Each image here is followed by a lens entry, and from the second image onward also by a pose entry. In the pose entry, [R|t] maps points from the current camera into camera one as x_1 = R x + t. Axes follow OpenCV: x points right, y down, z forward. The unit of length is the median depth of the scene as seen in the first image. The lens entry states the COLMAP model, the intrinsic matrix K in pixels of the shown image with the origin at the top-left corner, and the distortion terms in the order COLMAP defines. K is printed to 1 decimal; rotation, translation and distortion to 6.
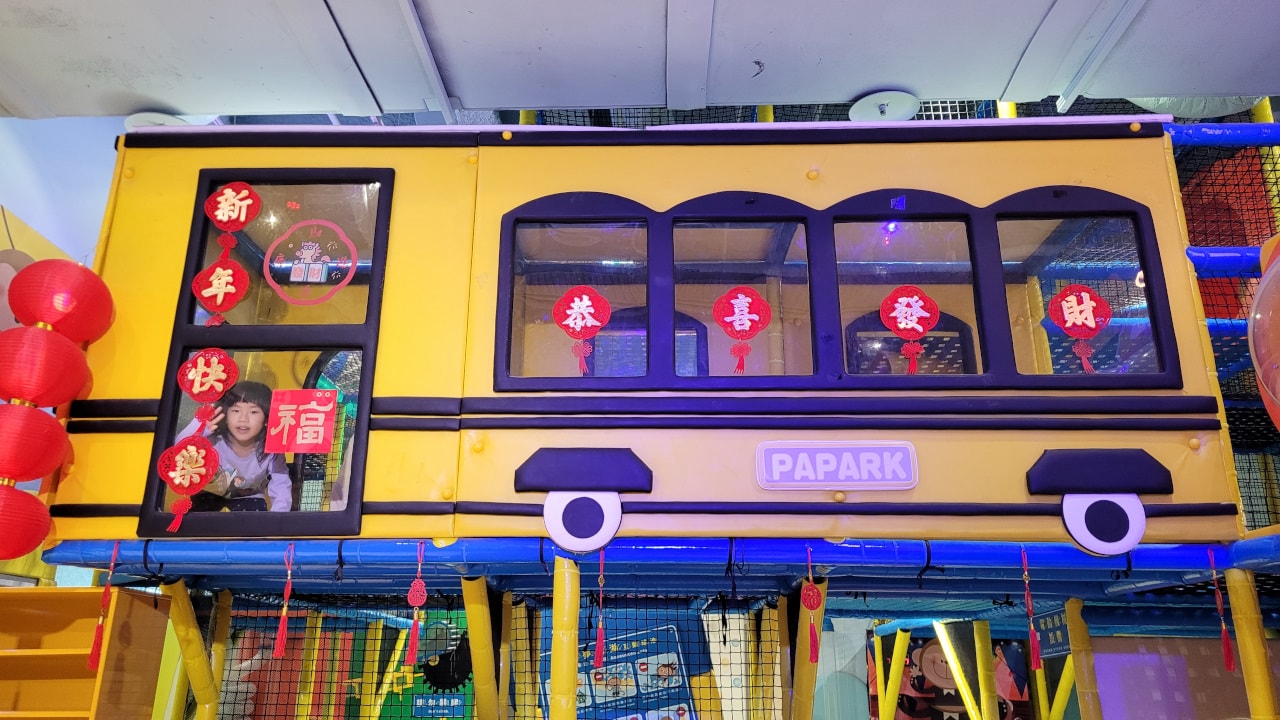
lens RADIAL K [[960.3, 0, 642.0], [0, 960.3, 357.3], [0, 0, 1]] dist [0.031594, -0.001990]
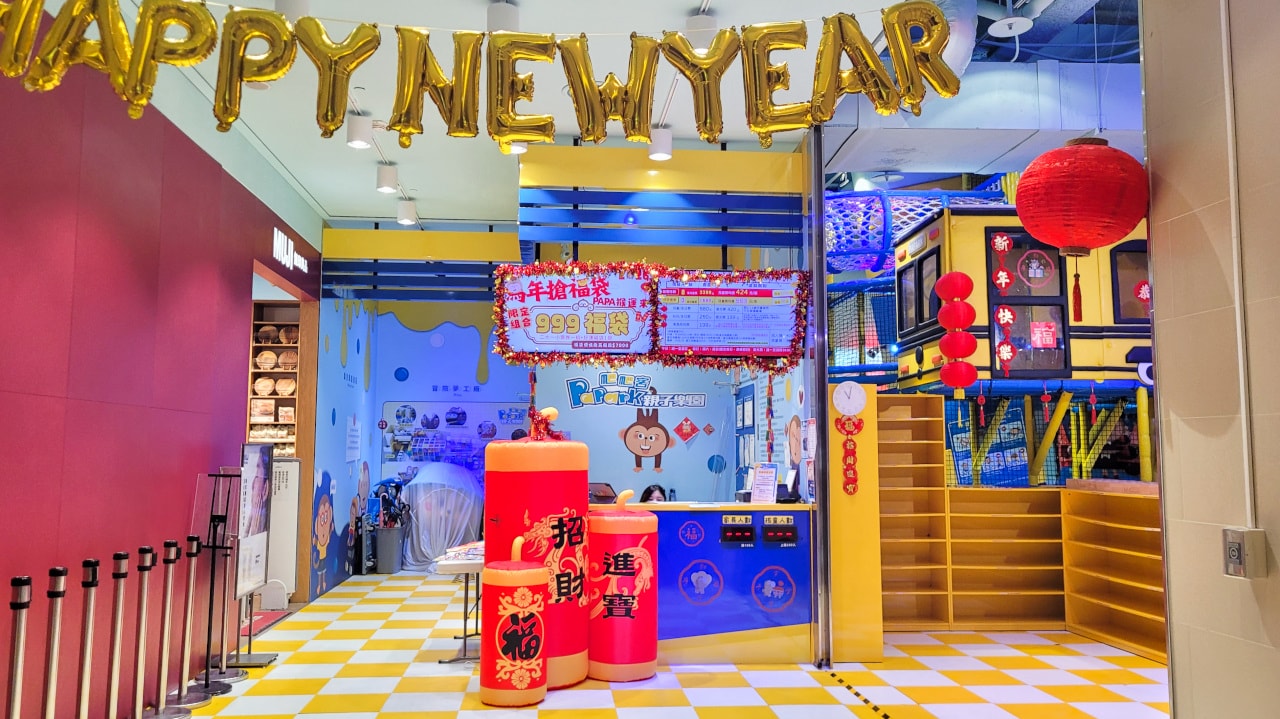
lens RADIAL K [[960.3, 0, 635.2], [0, 960.3, 358.7], [0, 0, 1]] dist [0.031594, -0.001990]
pose [[0.994941, 0.002520, 0.100430, -1.709074], [-0.024862, 0.974763, 0.221851, -0.421429], [-0.097337, -0.223226, 0.969895, -1.430549]]
